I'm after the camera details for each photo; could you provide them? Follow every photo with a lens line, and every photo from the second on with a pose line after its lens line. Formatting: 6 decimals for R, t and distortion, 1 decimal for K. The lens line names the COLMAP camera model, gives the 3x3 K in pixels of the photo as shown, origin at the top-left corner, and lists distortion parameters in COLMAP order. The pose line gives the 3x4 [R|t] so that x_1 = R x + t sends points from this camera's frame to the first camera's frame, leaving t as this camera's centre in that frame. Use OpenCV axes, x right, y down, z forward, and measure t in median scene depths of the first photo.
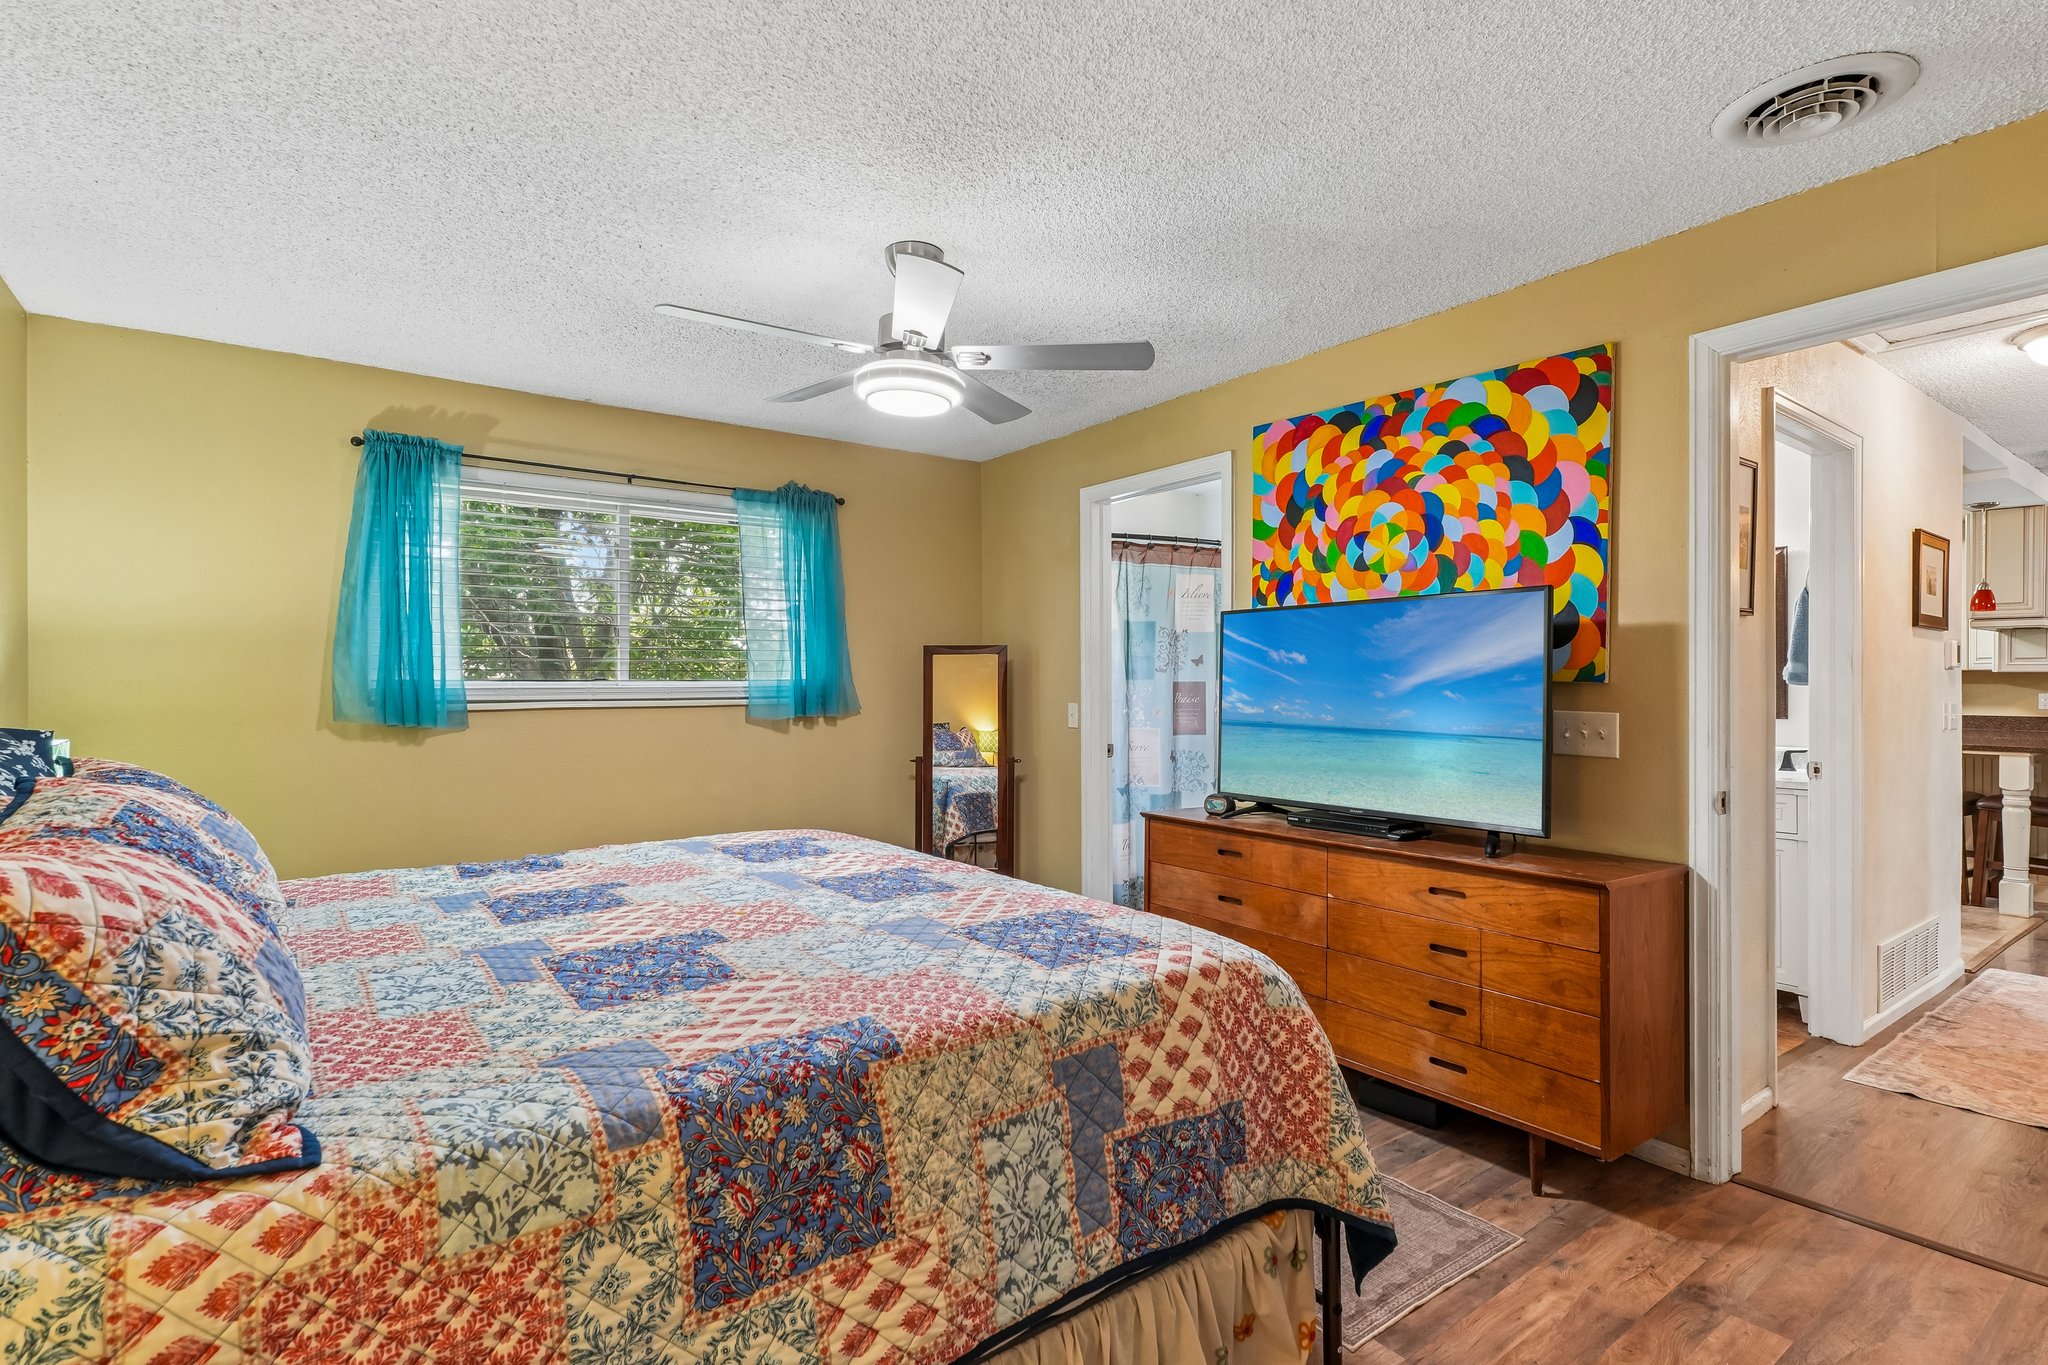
lens RADIAL K [[989.3, 0, 1032.6], [0, 989.3, 674.0], [0, 0, 1]] dist [0.017842, -0.002454]
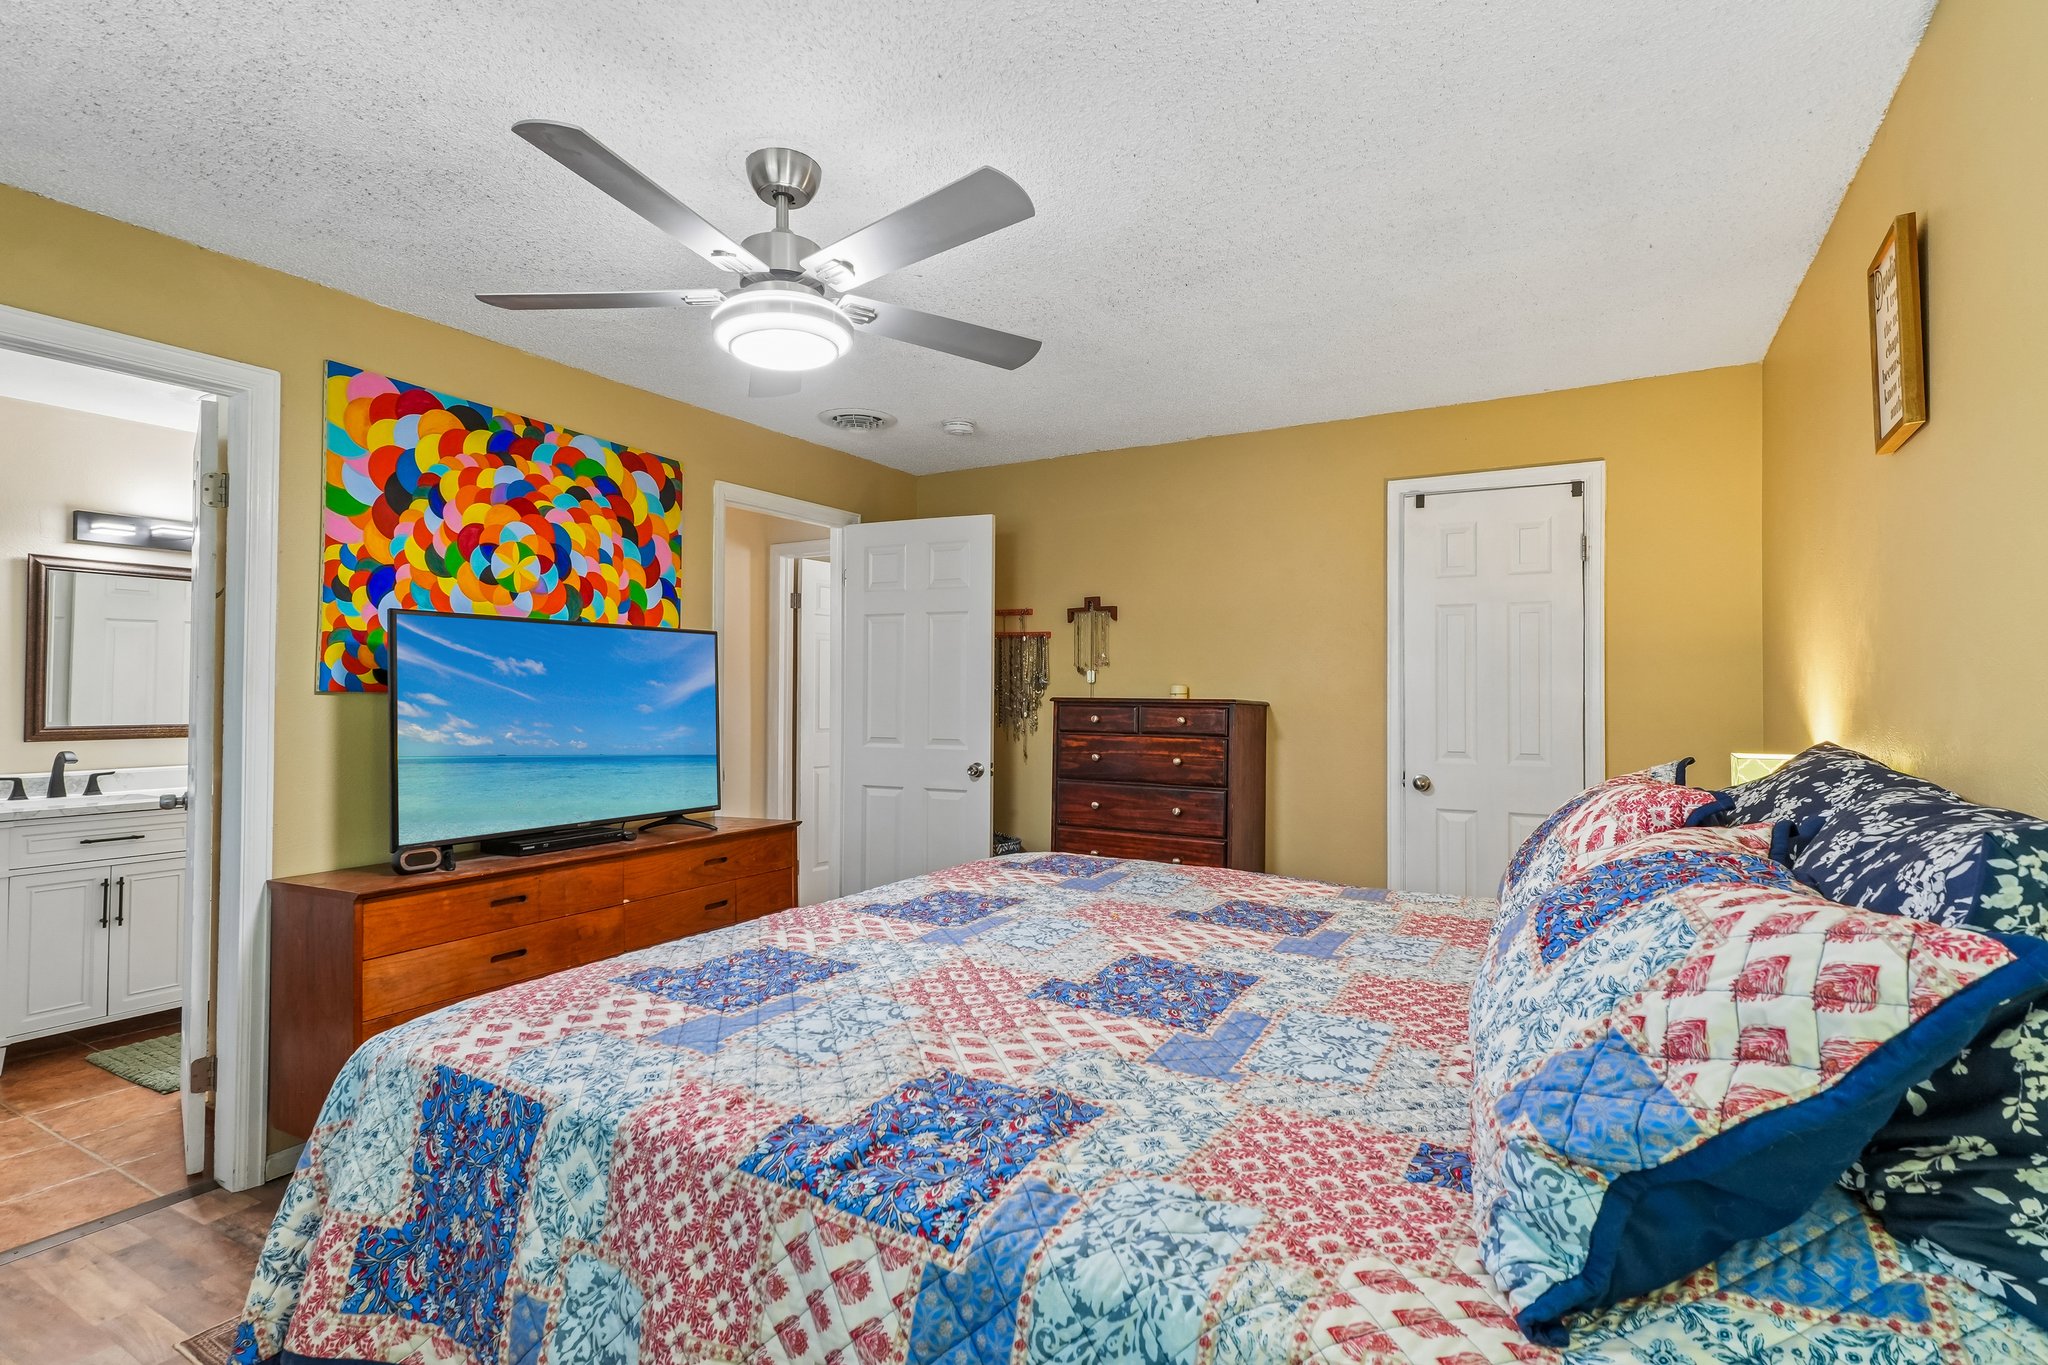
lens RADIAL K [[989.3, 0, 1017.5], [0, 989.3, 685.8], [0, 0, 1]] dist [0.017842, -0.002454]
pose [[-0.406467, 0.013126, 0.913571, -0.775967], [-0.000075, 0.999896, -0.014399, 0.007953], [-0.913665, -0.005921, -0.406424, 0.960298]]
